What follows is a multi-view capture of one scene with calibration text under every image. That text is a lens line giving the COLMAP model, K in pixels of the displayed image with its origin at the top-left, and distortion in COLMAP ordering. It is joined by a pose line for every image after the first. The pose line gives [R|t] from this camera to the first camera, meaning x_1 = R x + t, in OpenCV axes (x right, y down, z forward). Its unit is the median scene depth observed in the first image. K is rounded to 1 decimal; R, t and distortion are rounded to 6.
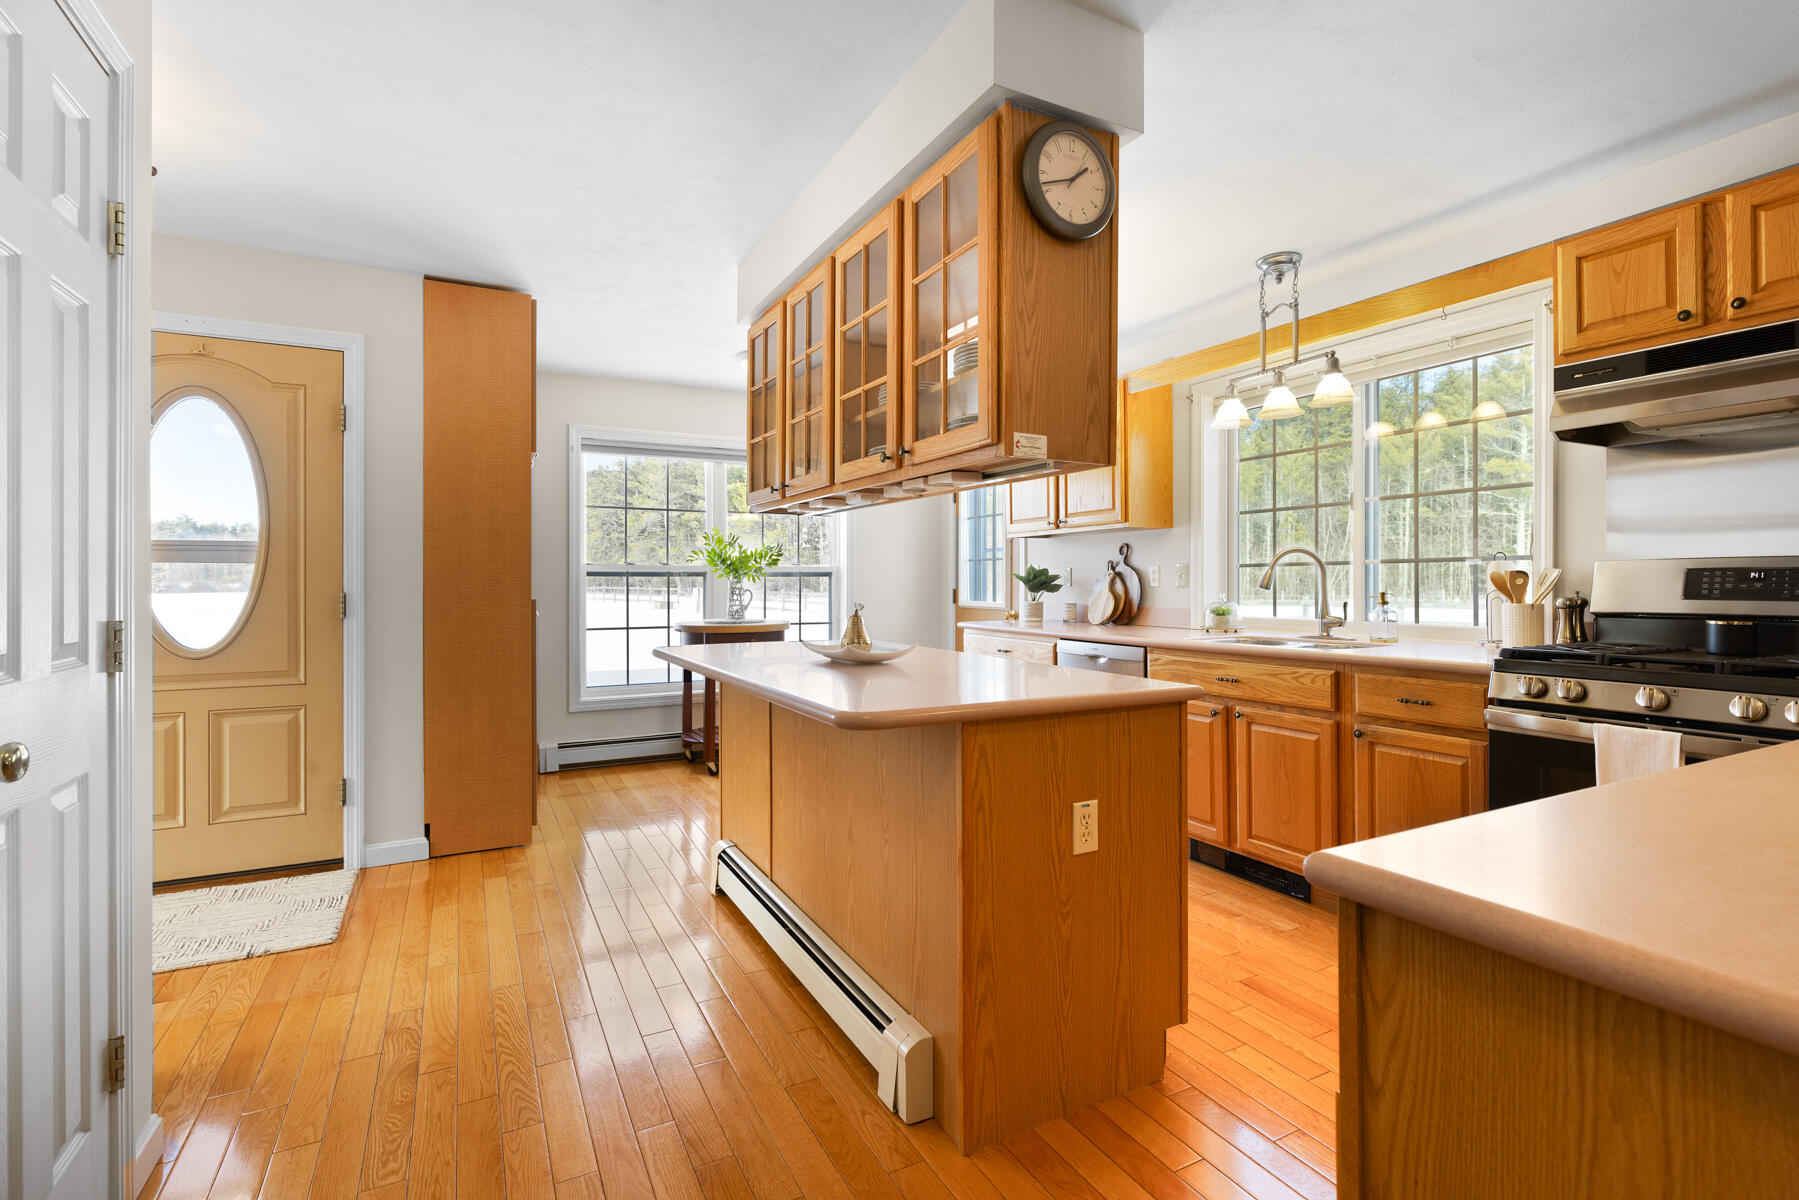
lens RADIAL K [[862.9, 0, 904.7], [0, 862.9, 576.4], [0, 0, 1]] dist [-0.000472, 0.000050]
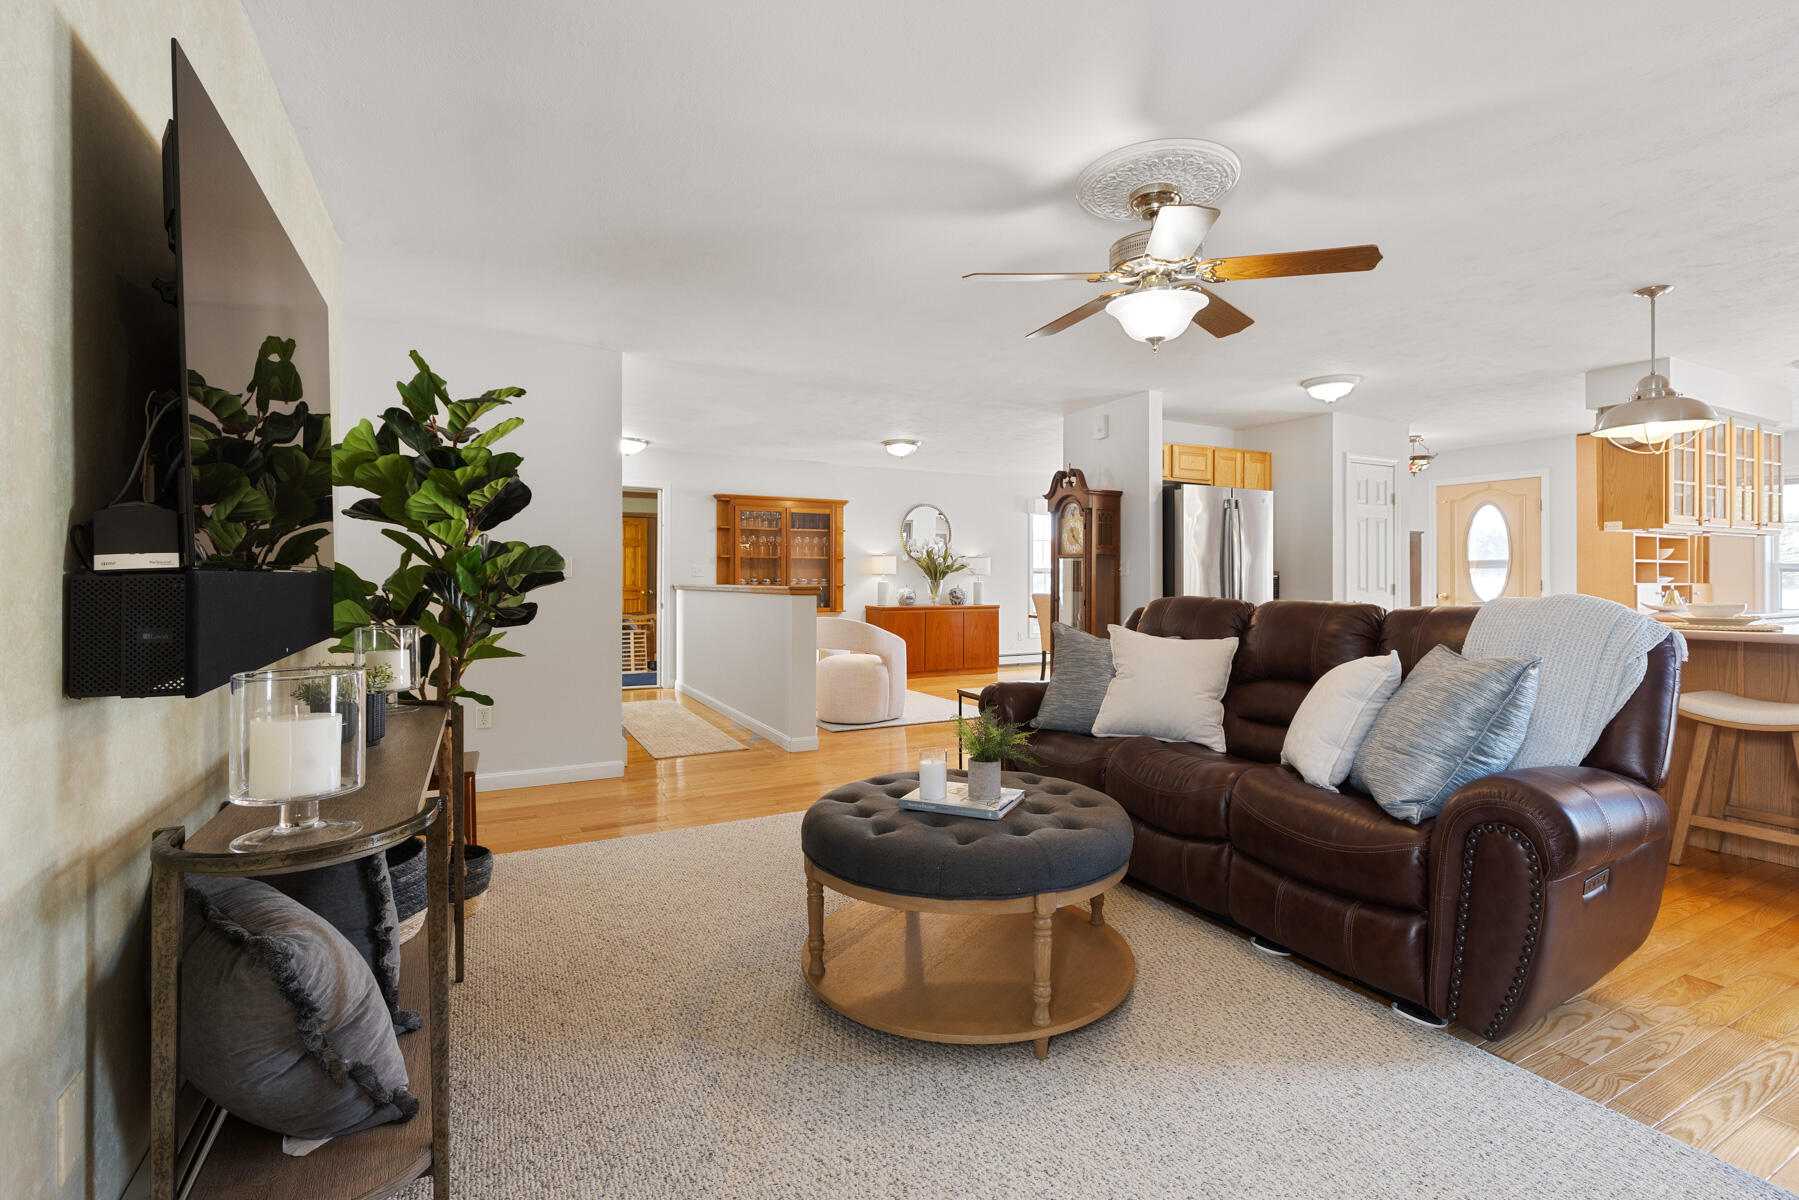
lens RADIAL K [[800.0, 0, 903.2], [0, 800.0, 582.0], [0, 0, 1]] dist [-0.000627, -0.000056]
pose [[0.012609, 0.004489, -0.999910, 1.544550], [0.005064, 0.999977, 0.004553, 0.005304], [0.999908, -0.005121, 0.012586, -0.778530]]
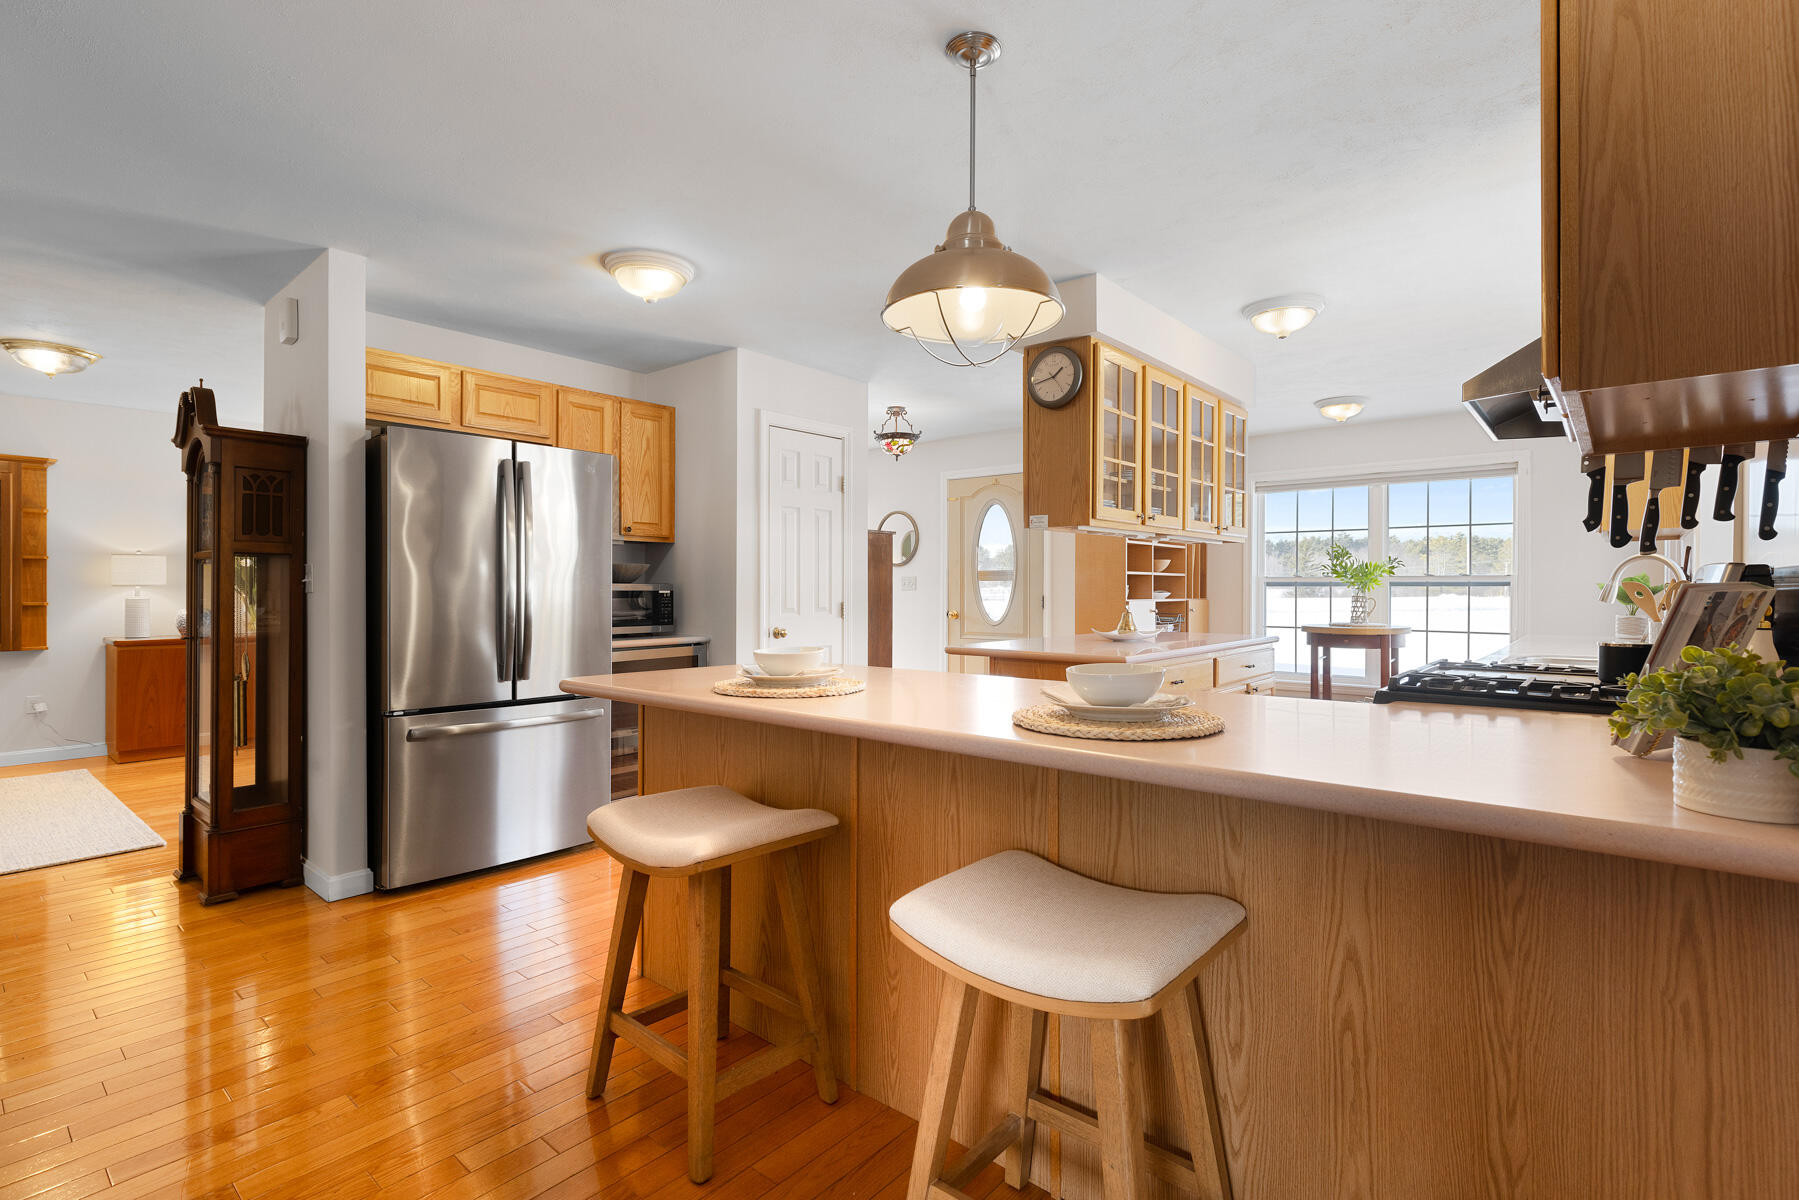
lens RADIAL K [[827.1, 0, 897.7], [0, 827.1, 594.3], [0, 0, 1]] dist [0.000662, 0.000219]
pose [[0.375671, 0.008958, -0.926710, 0.975320], [0.002873, 0.999937, 0.010831, -0.005171], [0.926749, -0.006731, 0.375621, 0.006587]]
